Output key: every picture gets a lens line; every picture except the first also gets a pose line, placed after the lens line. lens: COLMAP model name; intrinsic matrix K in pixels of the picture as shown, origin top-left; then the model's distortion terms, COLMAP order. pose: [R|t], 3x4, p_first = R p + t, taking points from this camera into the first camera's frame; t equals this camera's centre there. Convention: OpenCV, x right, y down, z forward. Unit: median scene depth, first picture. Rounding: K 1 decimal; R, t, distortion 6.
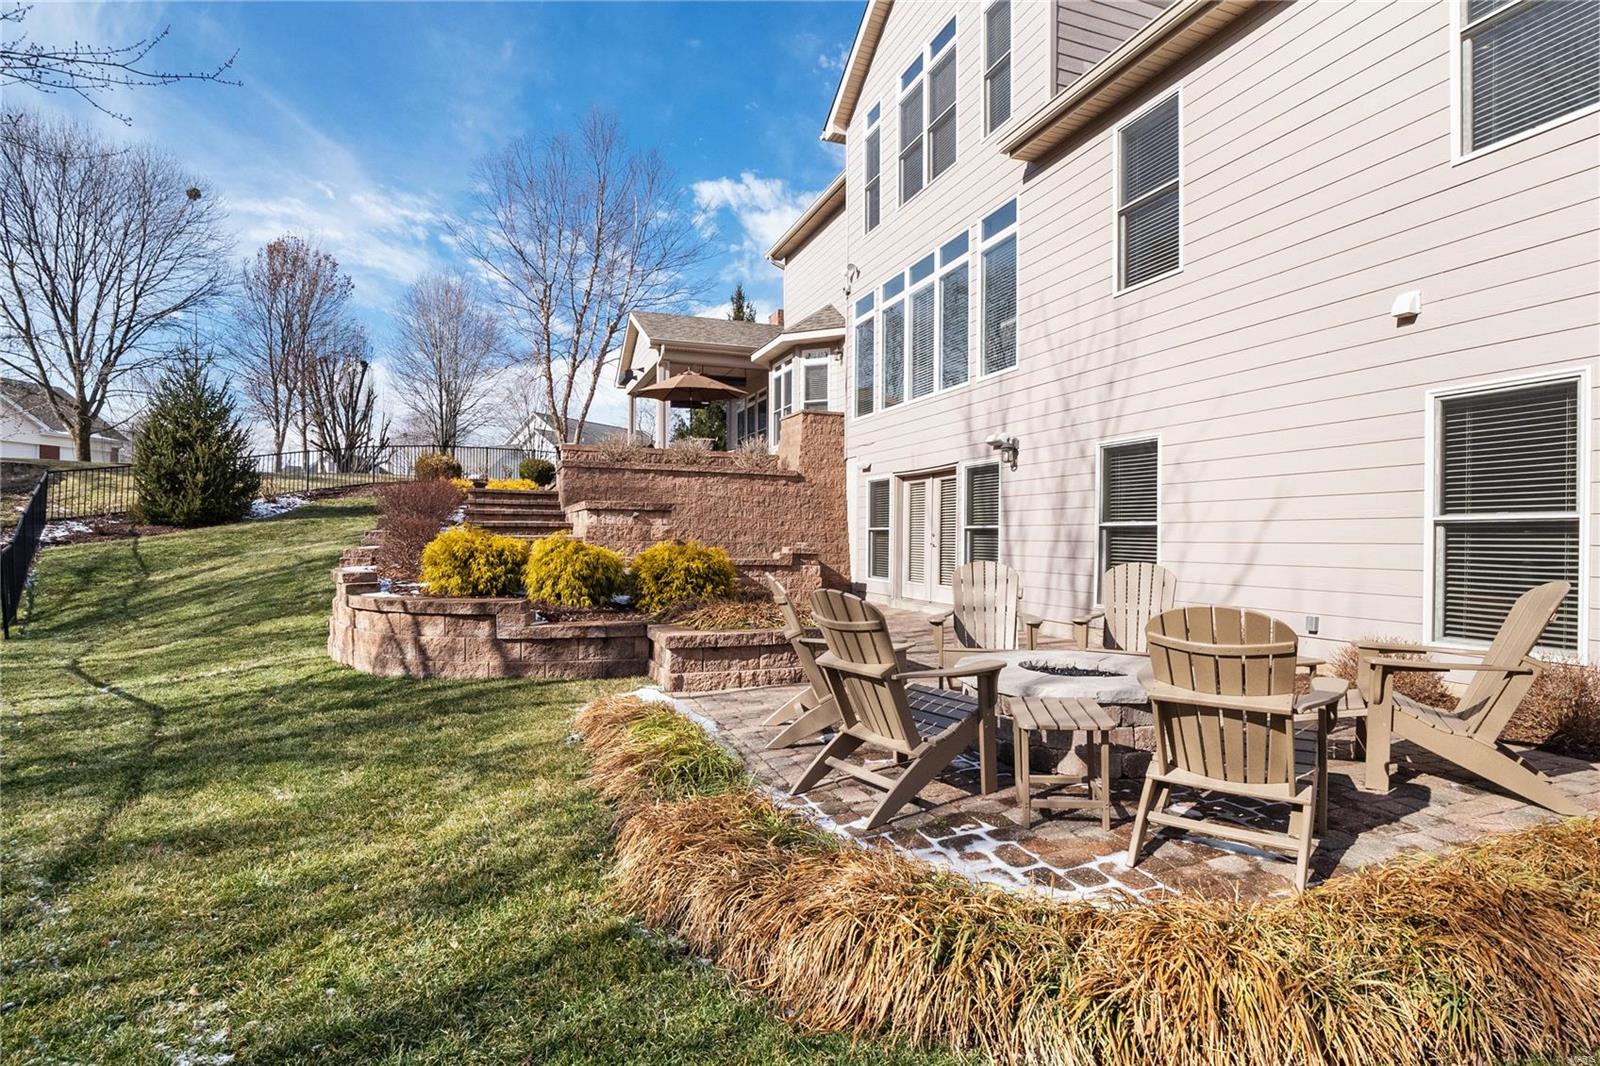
lens RADIAL K [[779.8, 0, 800.0], [0, 779.8, 533.0], [0, 0, 1]] dist [-0.009228, -0.000312]
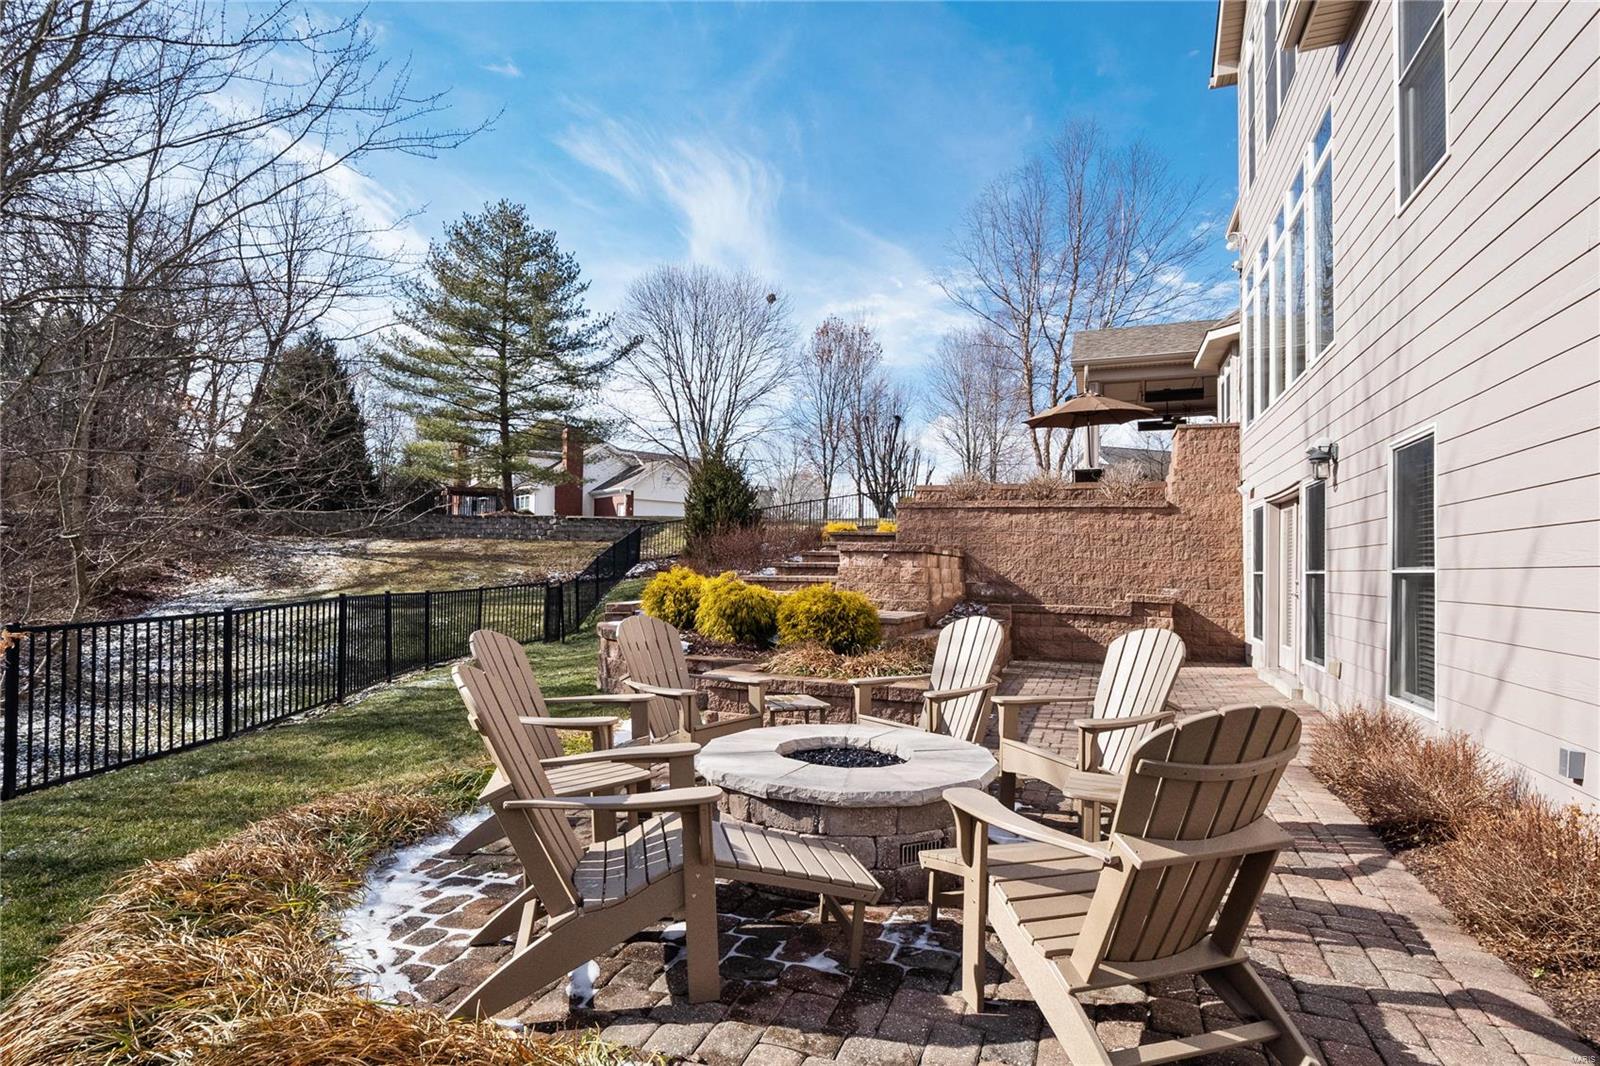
lens RADIAL K [[824.8, 0, 800.0], [0, 824.8, 533.0], [0, 0, 1]] dist [0.001687, -0.000032]
pose [[0.749662, -0.021354, -0.661476, 0.296787], [-0.009687, 0.999018, -0.043229, -0.005190], [0.661750, 0.038815, 0.748719, 0.107478]]
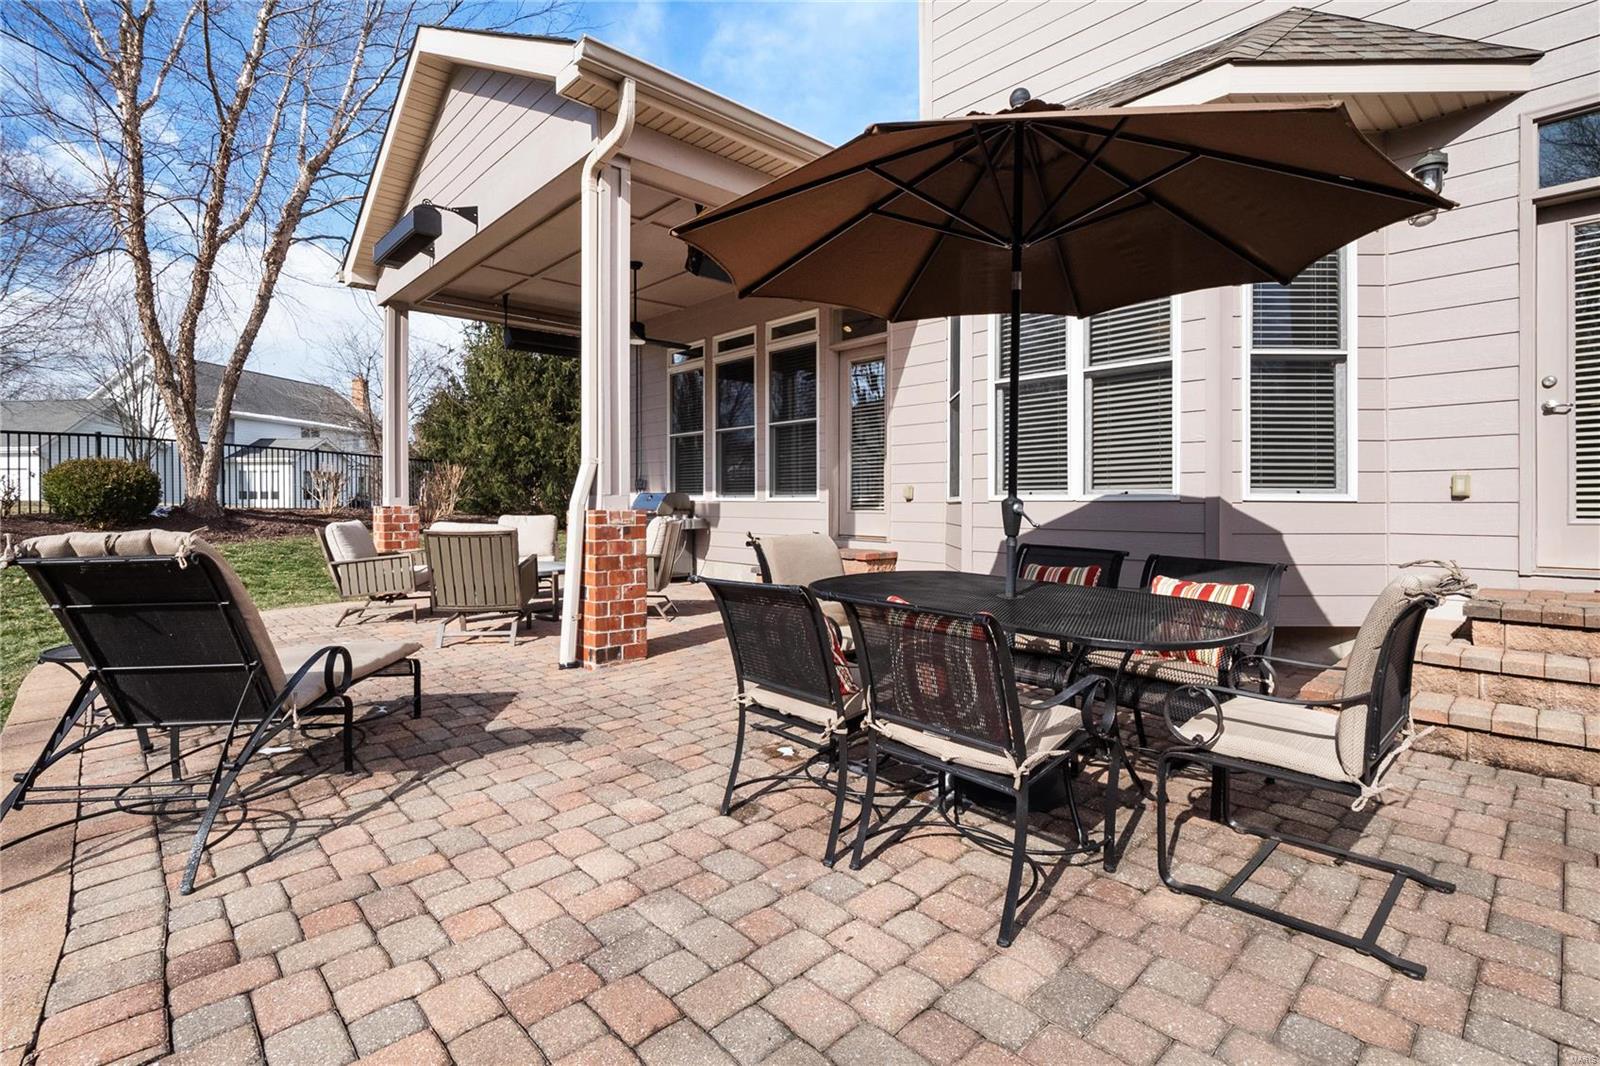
lens RADIAL K [[761.9, 0, 796.3], [0, 761.9, 515.3], [0, 0, 1]] dist [-0.023796, -0.000634]
pose [[0.930318, -0.002852, 0.366742, -0.317661], [-0.002719, 0.999889, 0.014675, -0.155067], [-0.366743, -0.014650, 0.930207, 1.103933]]
